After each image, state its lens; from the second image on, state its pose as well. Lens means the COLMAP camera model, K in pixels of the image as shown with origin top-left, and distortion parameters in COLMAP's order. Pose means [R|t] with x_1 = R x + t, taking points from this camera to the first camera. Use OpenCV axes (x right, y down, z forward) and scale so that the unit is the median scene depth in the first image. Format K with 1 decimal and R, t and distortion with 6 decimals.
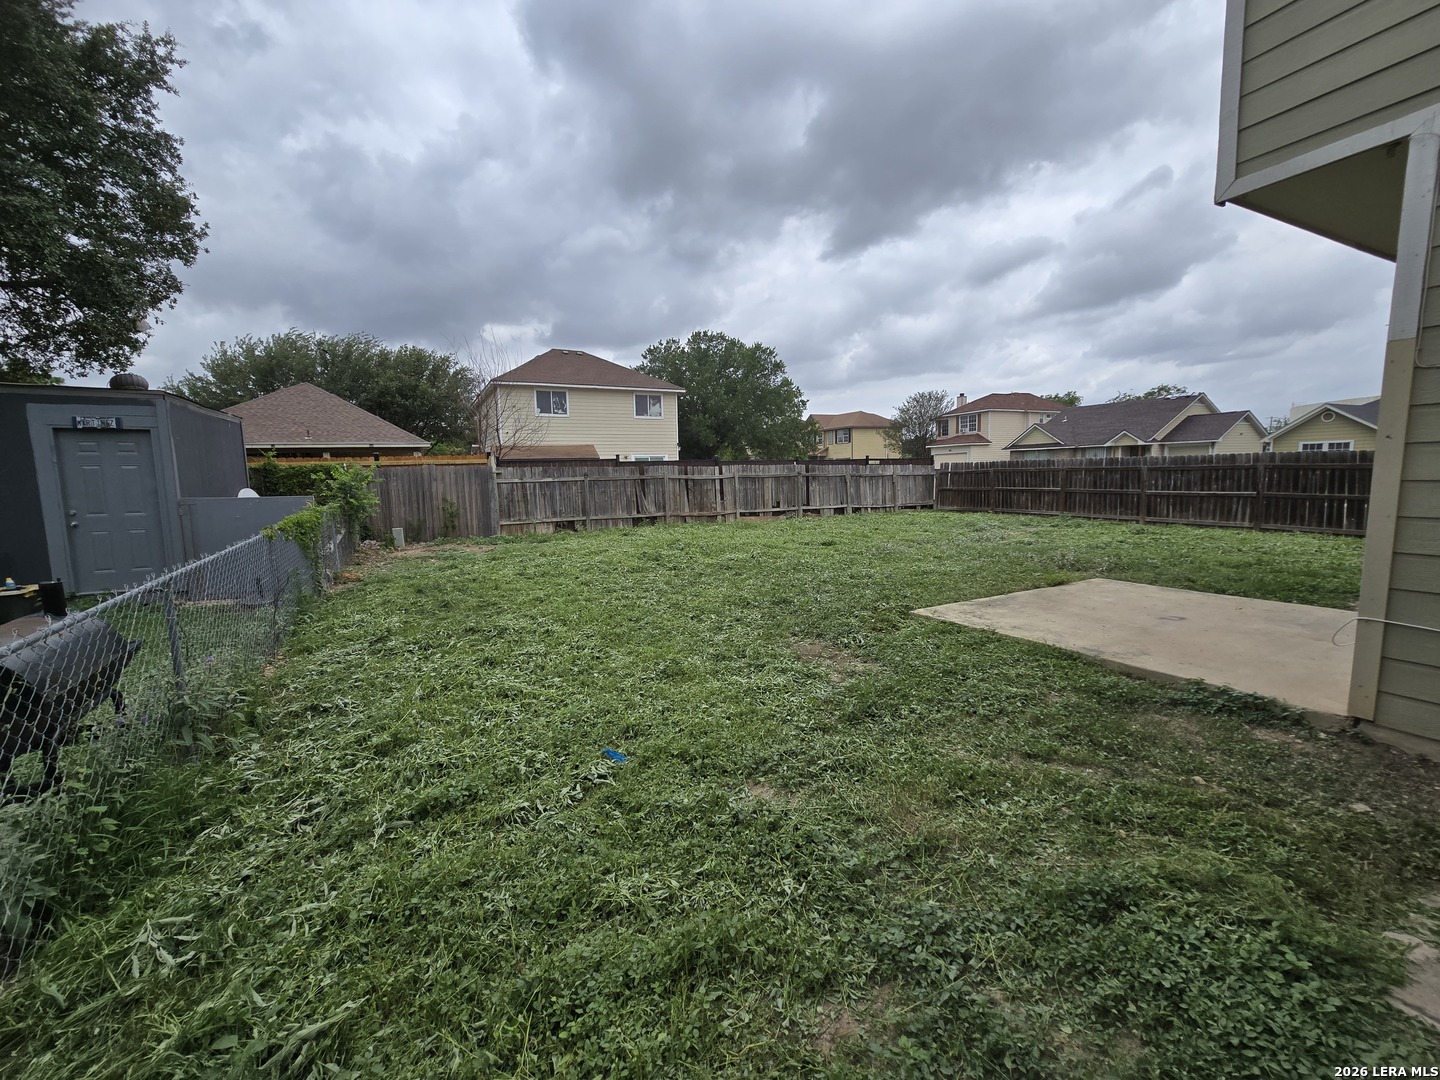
lens RADIAL K [[592.0, 0, 719.6], [0, 592.0, 544.1], [0, 0, 1]] dist [-0.011227, 0.005041]
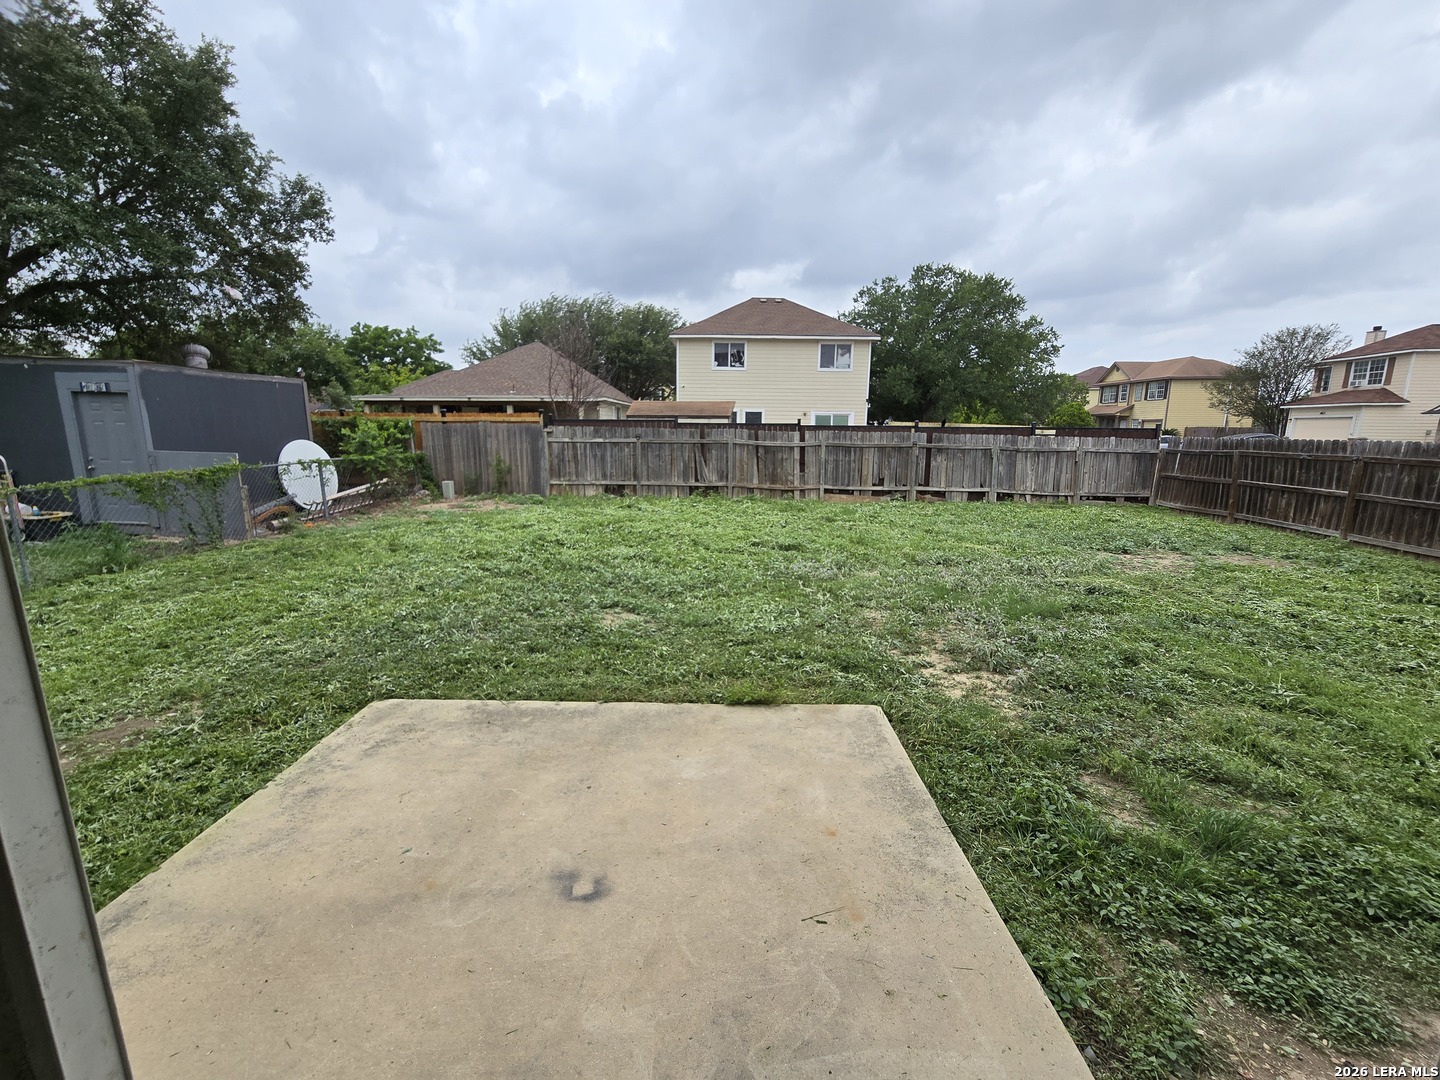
lens RADIAL K [[592.0, 0, 719.6], [0, 592.0, 544.1], [0, 0, 1]] dist [-0.011227, 0.005041]
pose [[0.883024, 0.122761, -0.452988, 0.278107], [-0.086515, 0.991221, 0.099978, -0.044897], [0.461285, -0.049092, 0.885893, 0.190607]]
